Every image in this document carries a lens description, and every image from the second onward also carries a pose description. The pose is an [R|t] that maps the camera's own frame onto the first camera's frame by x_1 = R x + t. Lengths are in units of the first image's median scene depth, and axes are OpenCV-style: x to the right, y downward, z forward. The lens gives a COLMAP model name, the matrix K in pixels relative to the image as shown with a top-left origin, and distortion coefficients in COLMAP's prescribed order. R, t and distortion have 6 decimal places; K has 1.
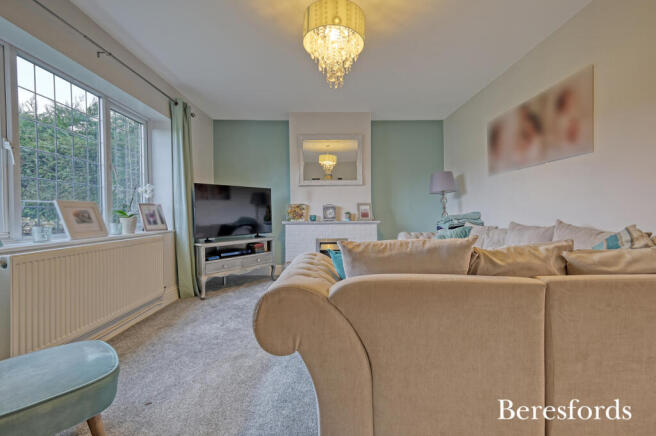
lens RADIAL K [[286.0, 0, 331.2], [0, 286.0, 215.1], [0, 0, 1]] dist [0.000536, -0.000229]
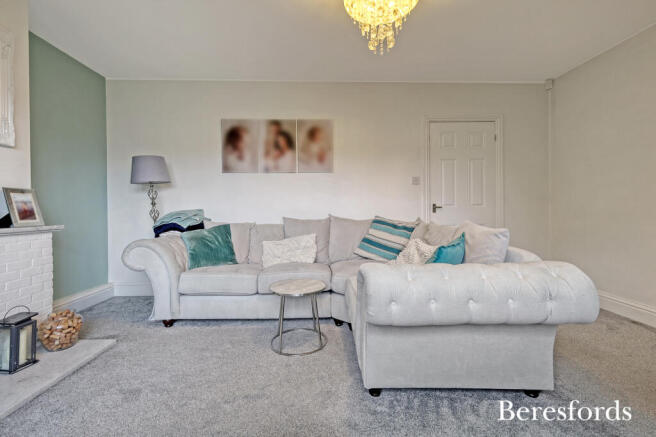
lens RADIAL K [[286.0, 0, 328.8], [0, 286.0, 214.9], [0, 0, 1]] dist [0.000536, -0.000229]
pose [[0.010884, -0.003952, 0.999933, -0.480850], [0.008445, 0.999957, 0.003861, 0.004772], [-0.999905, 0.008403, 0.010917, 0.724523]]
